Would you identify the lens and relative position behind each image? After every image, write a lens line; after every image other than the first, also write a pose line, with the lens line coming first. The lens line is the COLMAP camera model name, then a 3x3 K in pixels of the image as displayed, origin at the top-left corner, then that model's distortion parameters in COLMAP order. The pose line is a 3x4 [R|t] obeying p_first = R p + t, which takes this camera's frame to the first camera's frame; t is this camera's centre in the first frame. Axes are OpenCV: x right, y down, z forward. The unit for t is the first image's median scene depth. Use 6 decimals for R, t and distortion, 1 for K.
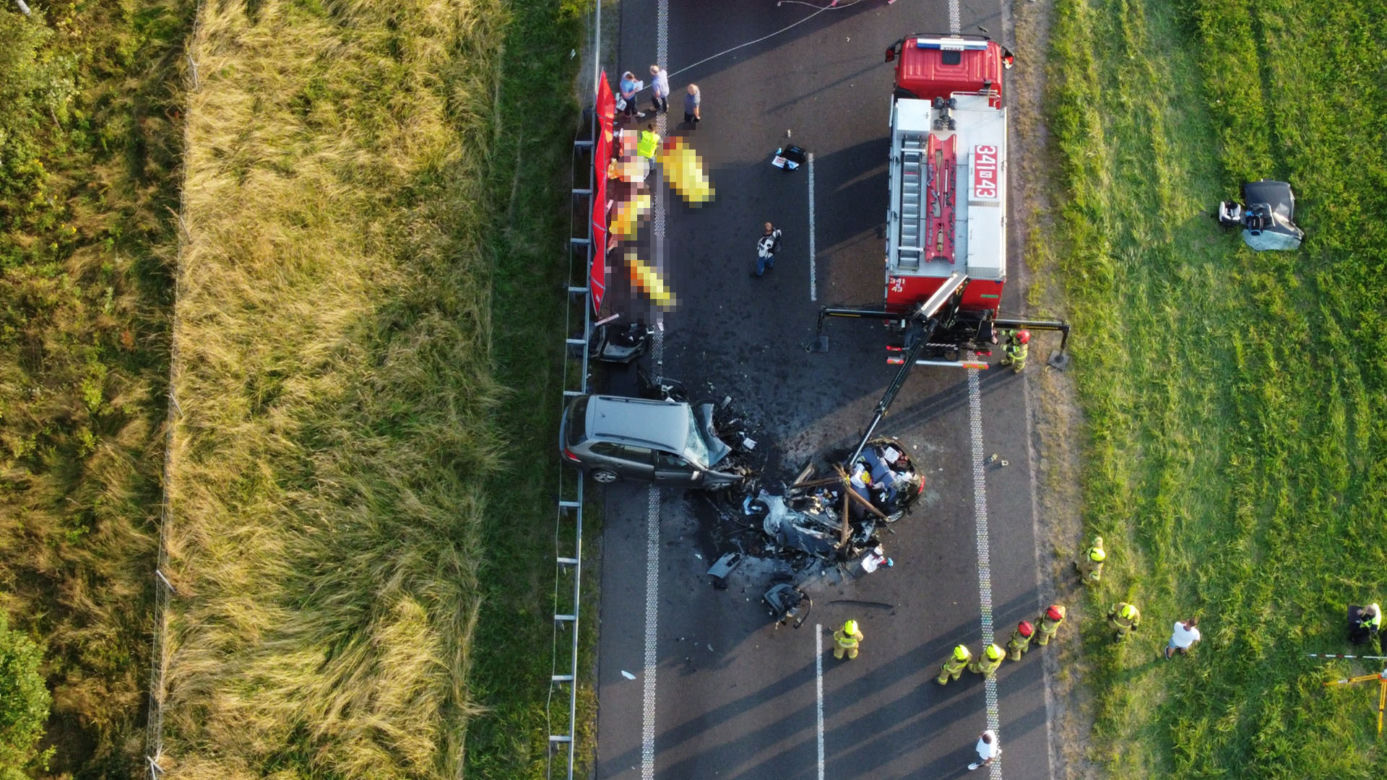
lens RADIAL K [[2099.2, 0, 693.5], [0, 2099.2, 390.0], [0, 0, 1]] dist [0.015215, -0.085987]
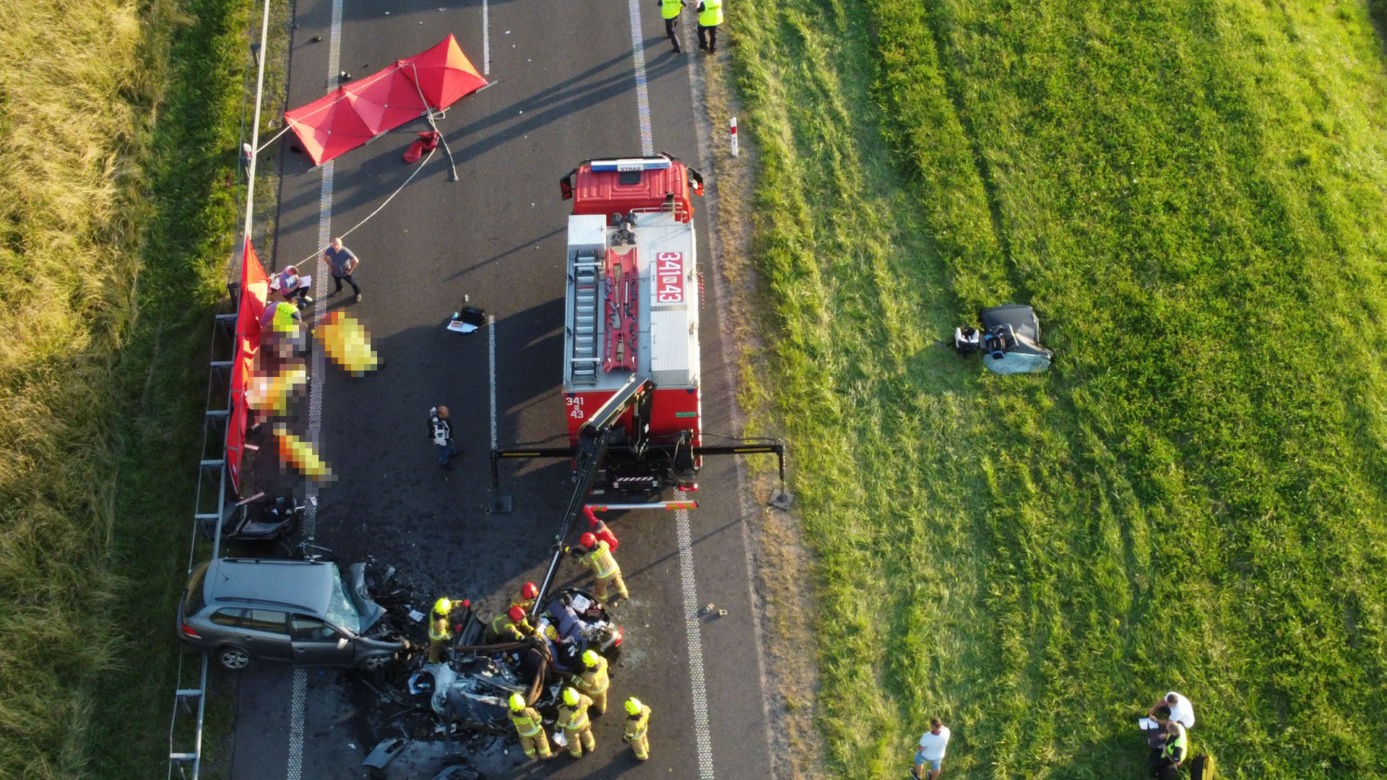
lens RADIAL K [[2099.2, 0, 693.5], [0, 2099.2, 390.0], [0, 0, 1]] dist [0.015215, -0.085987]
pose [[0.996129, -0.067855, 0.055879, 0.094551], [0.080648, 0.958369, -0.273905, 0.174486], [-0.034966, 0.277352, 0.960132, 0.173911]]
